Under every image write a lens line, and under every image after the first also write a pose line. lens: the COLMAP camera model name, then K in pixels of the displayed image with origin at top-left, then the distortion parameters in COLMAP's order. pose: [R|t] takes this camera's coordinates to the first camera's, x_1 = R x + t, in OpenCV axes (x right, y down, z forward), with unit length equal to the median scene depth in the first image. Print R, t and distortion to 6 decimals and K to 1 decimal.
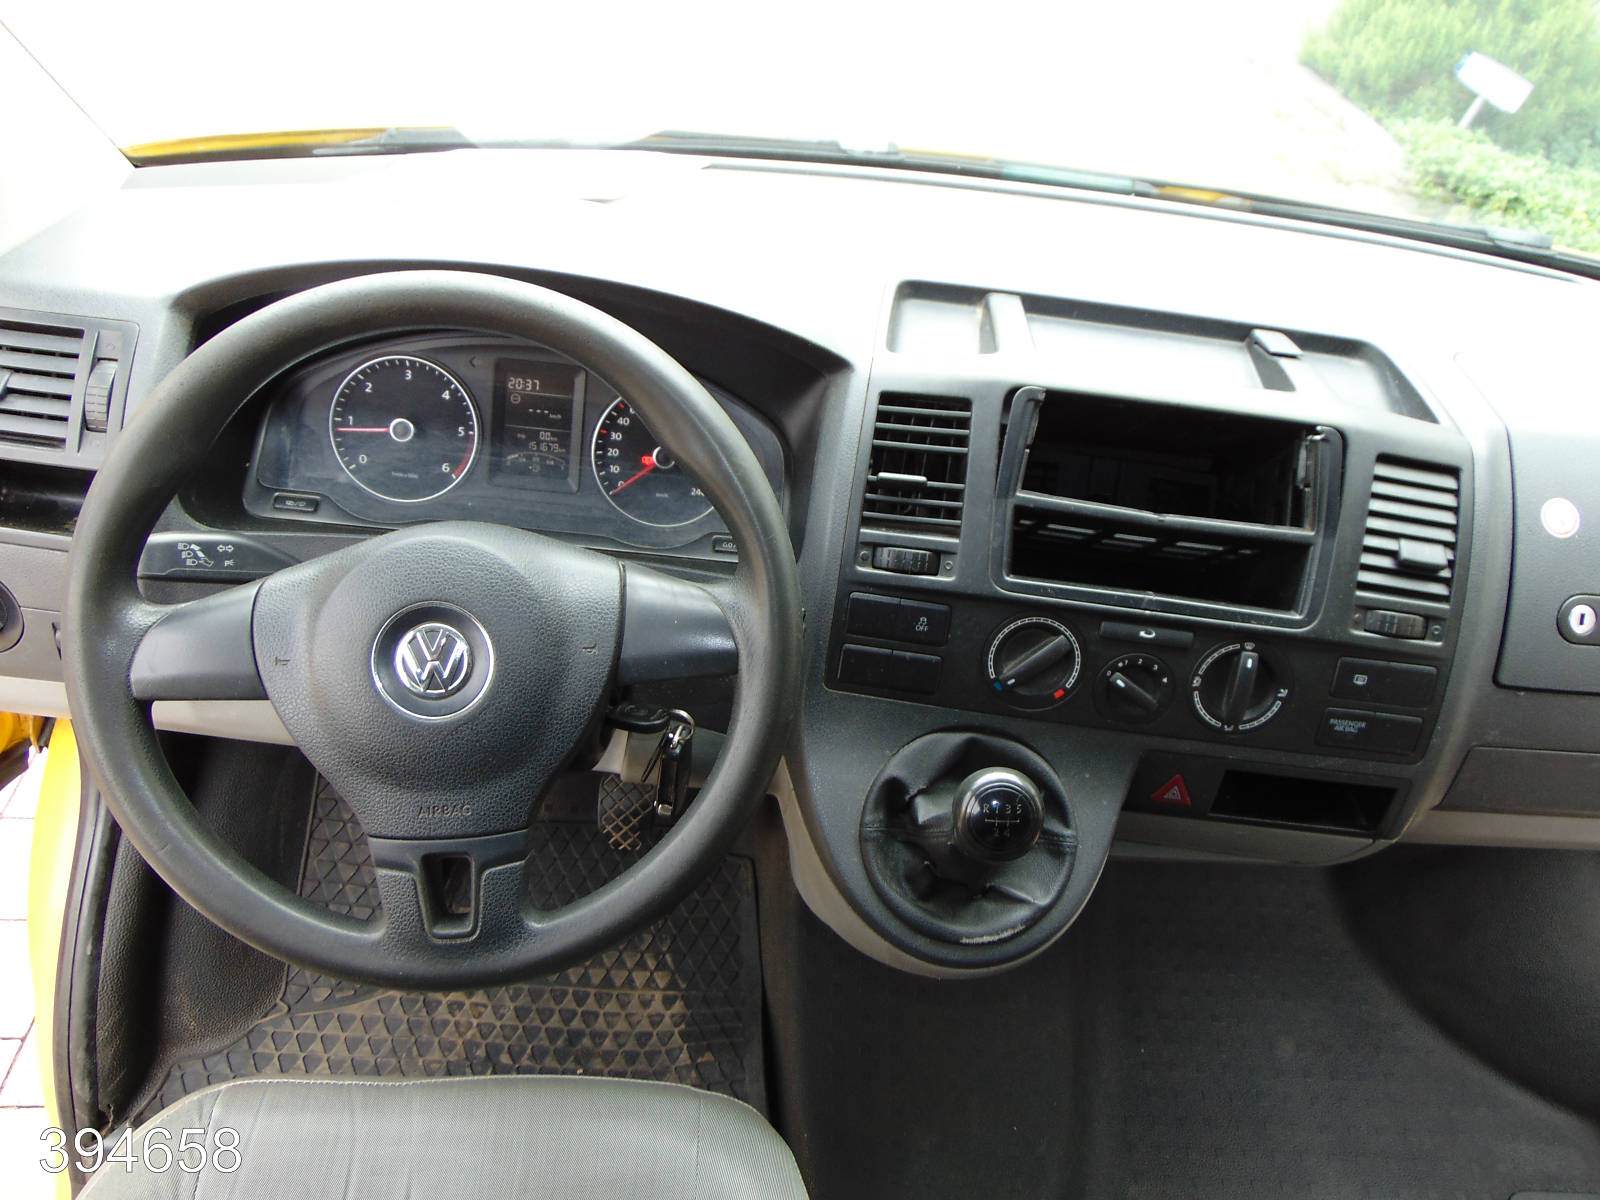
lens RADIAL K [[1125.8, 0, 795.3], [0, 1125.8, 594.3], [0, 0, 1]] dist [-0.041223, 0.037100]
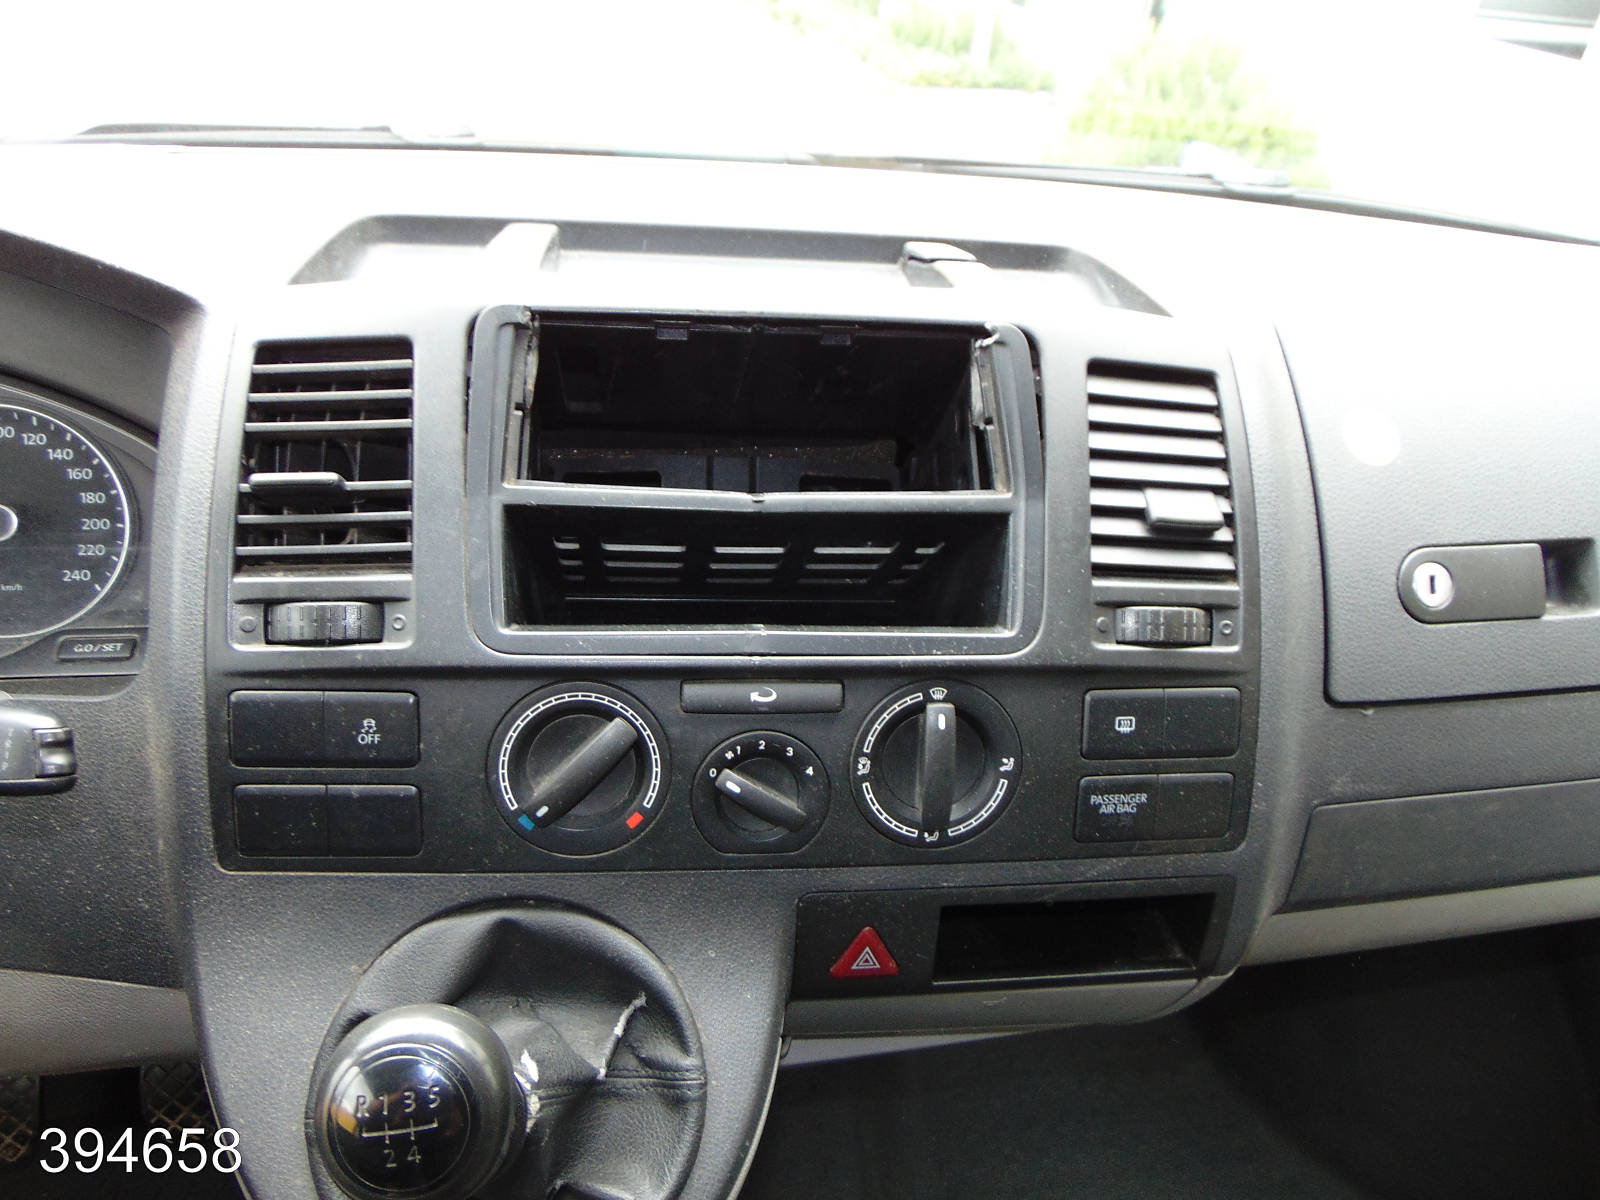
lens RADIAL K [[1125.8, 0, 799.6], [0, 1125.8, 601.5], [0, 0, 1]] dist [-0.041223, 0.037100]
pose [[0.982449, -0.121559, 0.141482, 0.254102], [0.137895, 0.984091, -0.112030, 0.055079], [-0.125613, 0.129573, 0.983581, 0.413086]]
